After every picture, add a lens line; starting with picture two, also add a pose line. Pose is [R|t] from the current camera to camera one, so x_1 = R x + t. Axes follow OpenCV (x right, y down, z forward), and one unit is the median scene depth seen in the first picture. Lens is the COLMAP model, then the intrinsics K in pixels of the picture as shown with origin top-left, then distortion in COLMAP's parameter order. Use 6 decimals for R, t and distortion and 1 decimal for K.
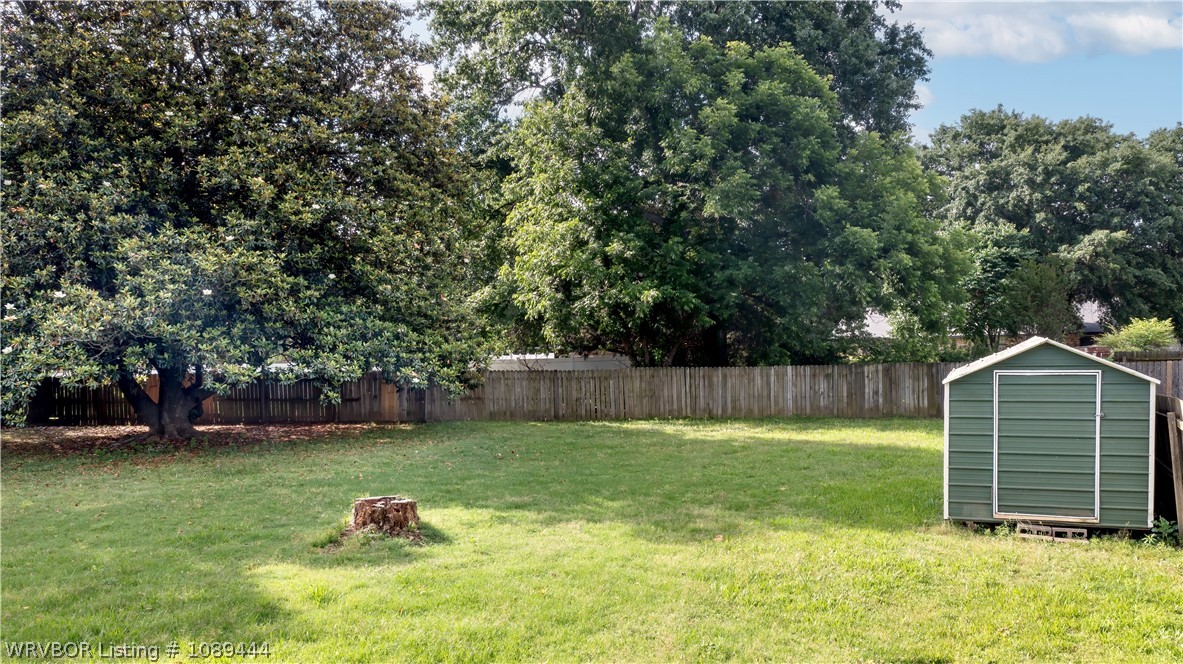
lens RADIAL K [[991.9, 0, 591.5], [0, 991.9, 373.5], [0, 0, 1]] dist [-0.025883, 0.016609]
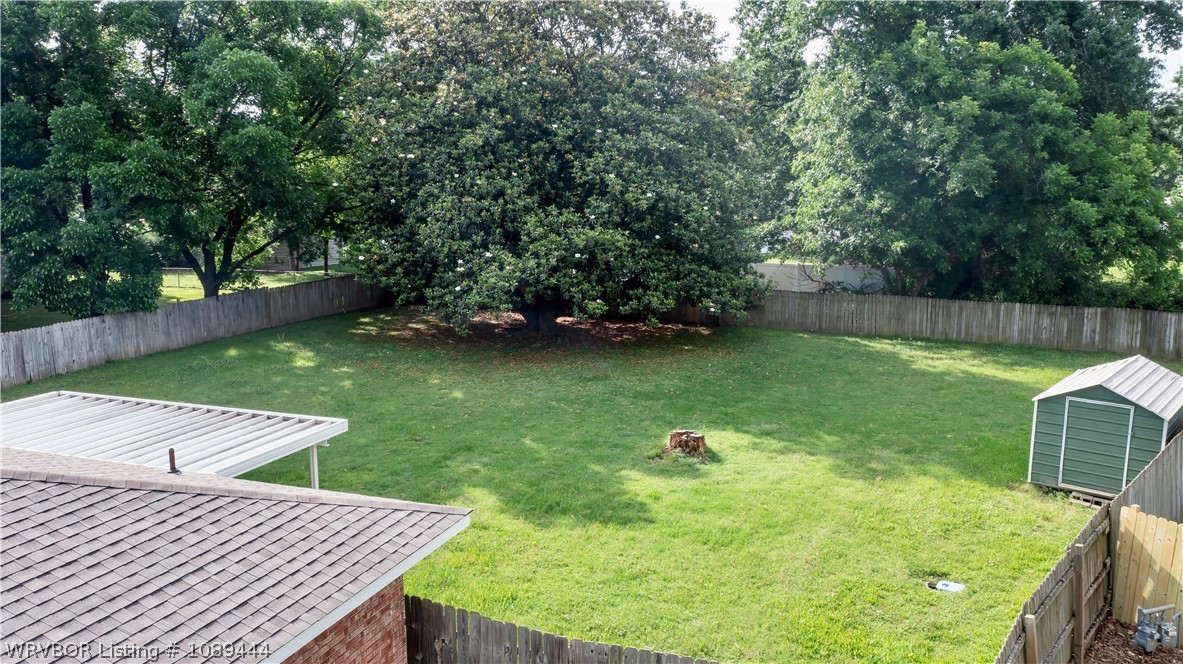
lens RADIAL K [[931.5, 0, 599.8], [0, 931.5, 324.7], [0, 0, 1]] dist [-0.020315, 0.002828]
pose [[0.954008, 0.072781, -0.290813, 0.060460], [-0.038184, 0.991681, 0.122923, -0.141612], [0.297340, -0.106165, 0.948851, -0.325571]]
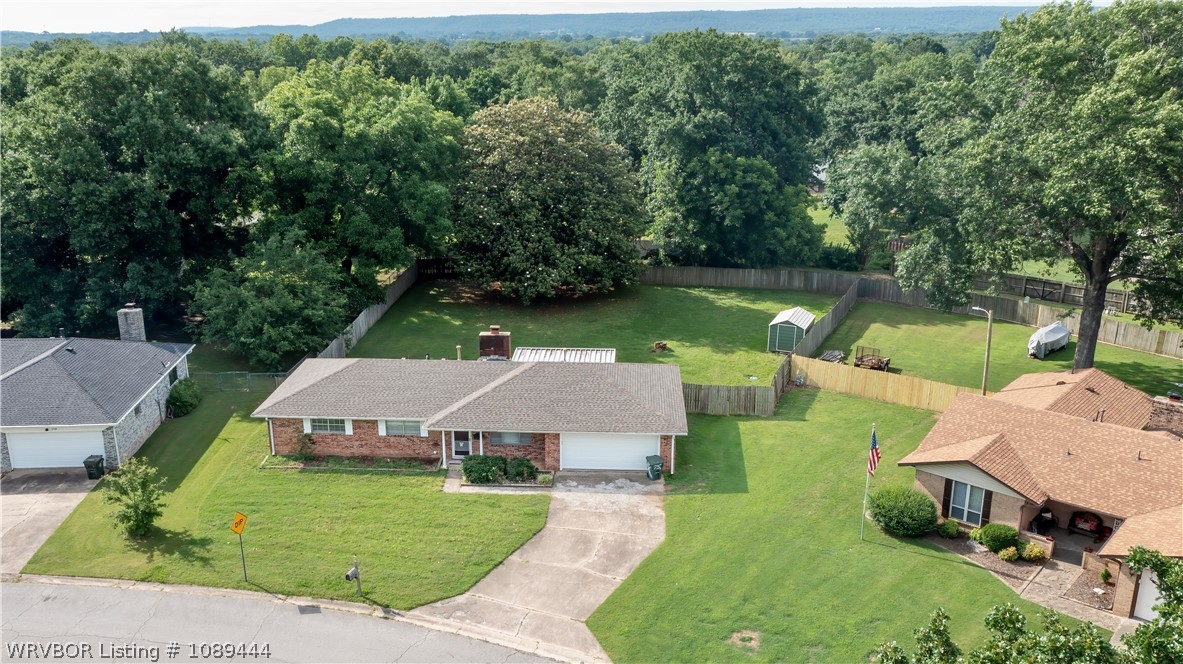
lens RADIAL K [[931.5, 0, 586.5], [0, 931.5, 334.5], [0, 0, 1]] dist [-0.020315, 0.002828]
pose [[0.999435, 0.032584, -0.008194, -0.305635], [-0.029667, 0.970315, 0.240019, -0.586697], [0.015771, -0.239640, 0.970734, -2.040484]]
